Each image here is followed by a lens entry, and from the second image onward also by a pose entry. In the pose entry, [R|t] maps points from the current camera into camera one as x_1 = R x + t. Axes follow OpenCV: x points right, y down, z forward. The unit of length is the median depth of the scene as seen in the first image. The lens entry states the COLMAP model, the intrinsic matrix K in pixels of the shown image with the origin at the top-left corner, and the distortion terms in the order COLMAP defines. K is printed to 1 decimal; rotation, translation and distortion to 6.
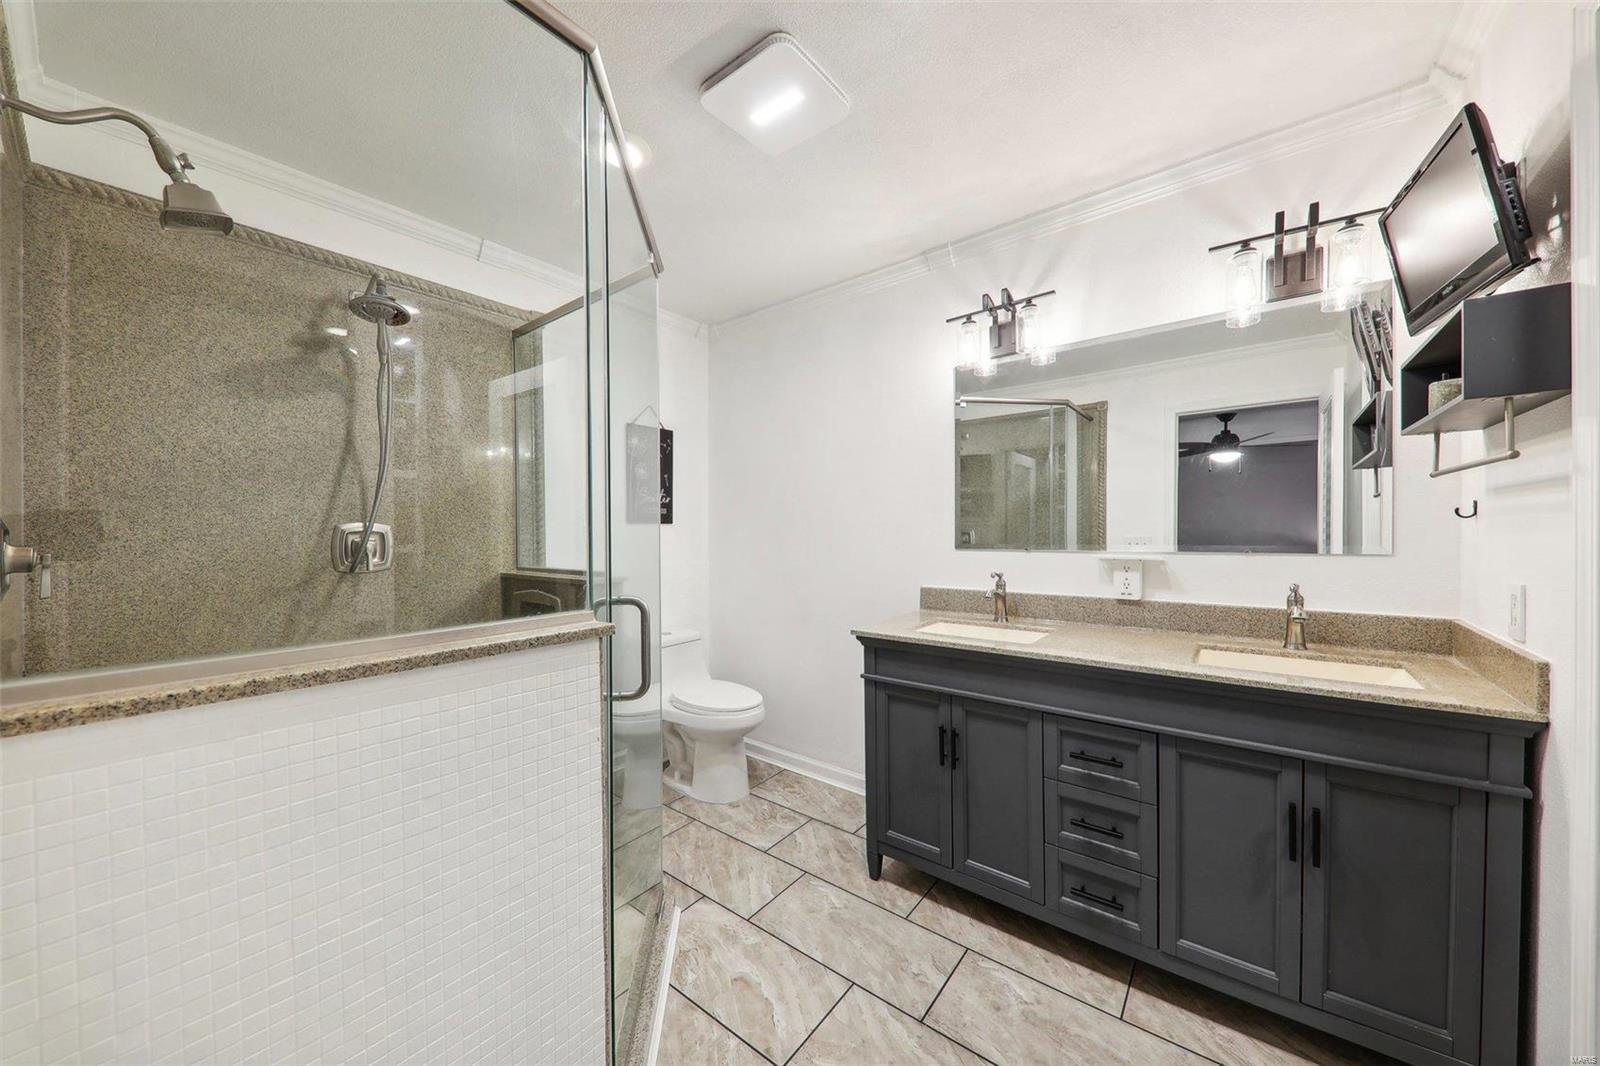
lens RADIAL K [[559.5, 0, 808.2], [0, 559.5, 536.7], [0, 0, 1]] dist [0.006182, -0.001791]
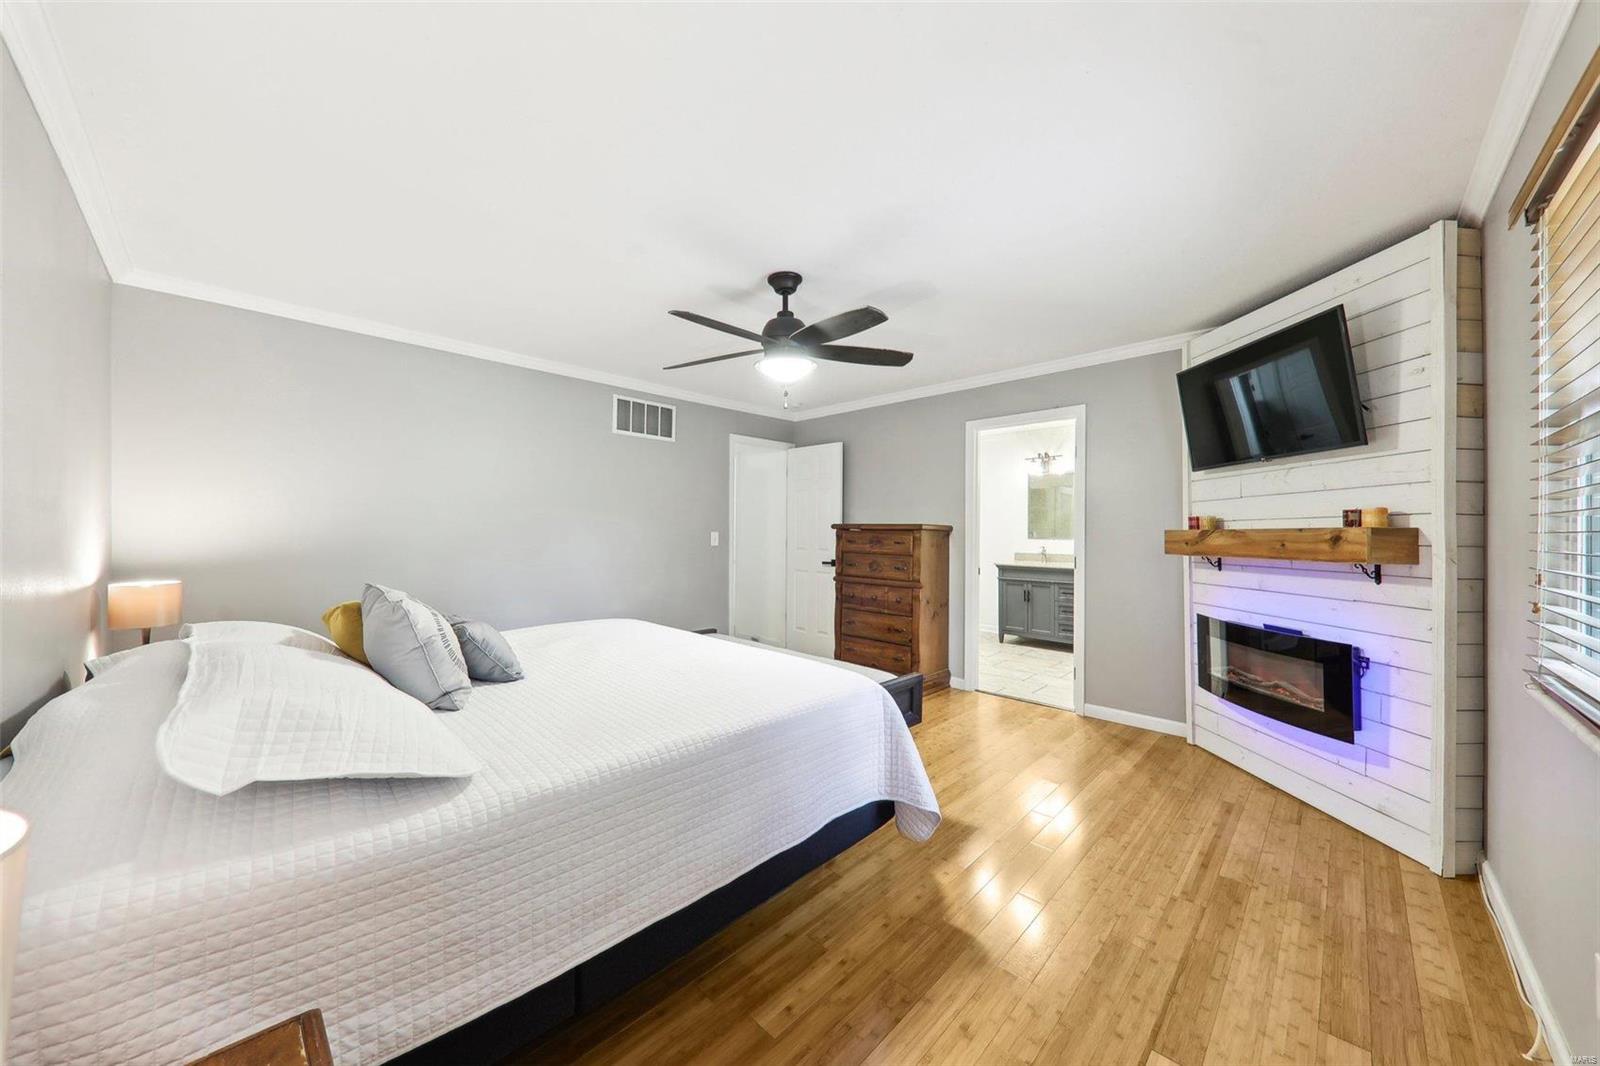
lens RADIAL K [[559.5, 0, 797.9], [0, 559.5, 523.9], [0, 0, 1]] dist [0.006182, -0.001791]
pose [[0.992445, 0.005090, -0.122586, -0.608232], [-0.006970, 0.999865, -0.014912, 0.001048], [0.122494, 0.015654, 0.992346, -2.177586]]
